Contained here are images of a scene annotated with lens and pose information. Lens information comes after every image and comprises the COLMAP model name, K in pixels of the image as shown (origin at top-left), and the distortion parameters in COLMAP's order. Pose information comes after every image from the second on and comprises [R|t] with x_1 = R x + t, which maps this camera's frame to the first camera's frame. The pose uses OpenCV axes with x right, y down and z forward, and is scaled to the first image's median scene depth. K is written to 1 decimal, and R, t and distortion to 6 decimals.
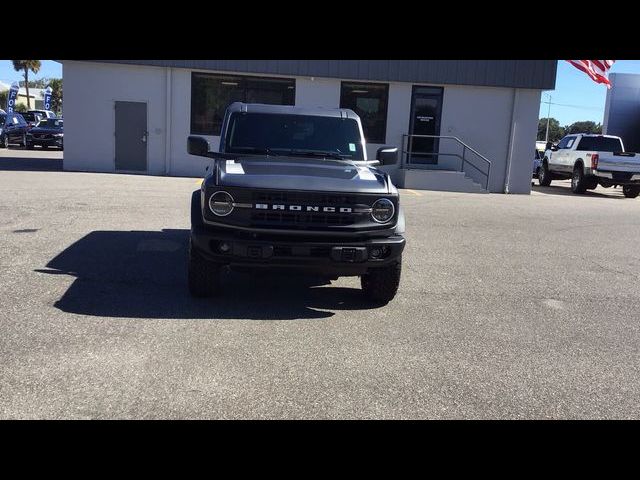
lens RADIAL K [[750.1, 0, 320.0], [0, 750.1, 240.0], [0, 0, 1]] dist [0.132338, 0.020612]
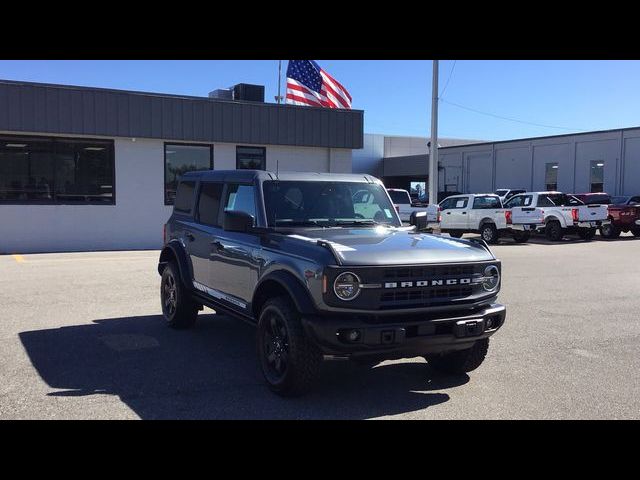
lens RADIAL K [[750.1, 0, 320.0], [0, 750.1, 240.0], [0, 0, 1]] dist [0.132338, 0.020612]
pose [[0.911320, -0.065252, 0.406495, -0.509325], [0.094711, 0.994106, -0.052757, -0.058118], [-0.400657, 0.086578, 0.912128, 0.204439]]
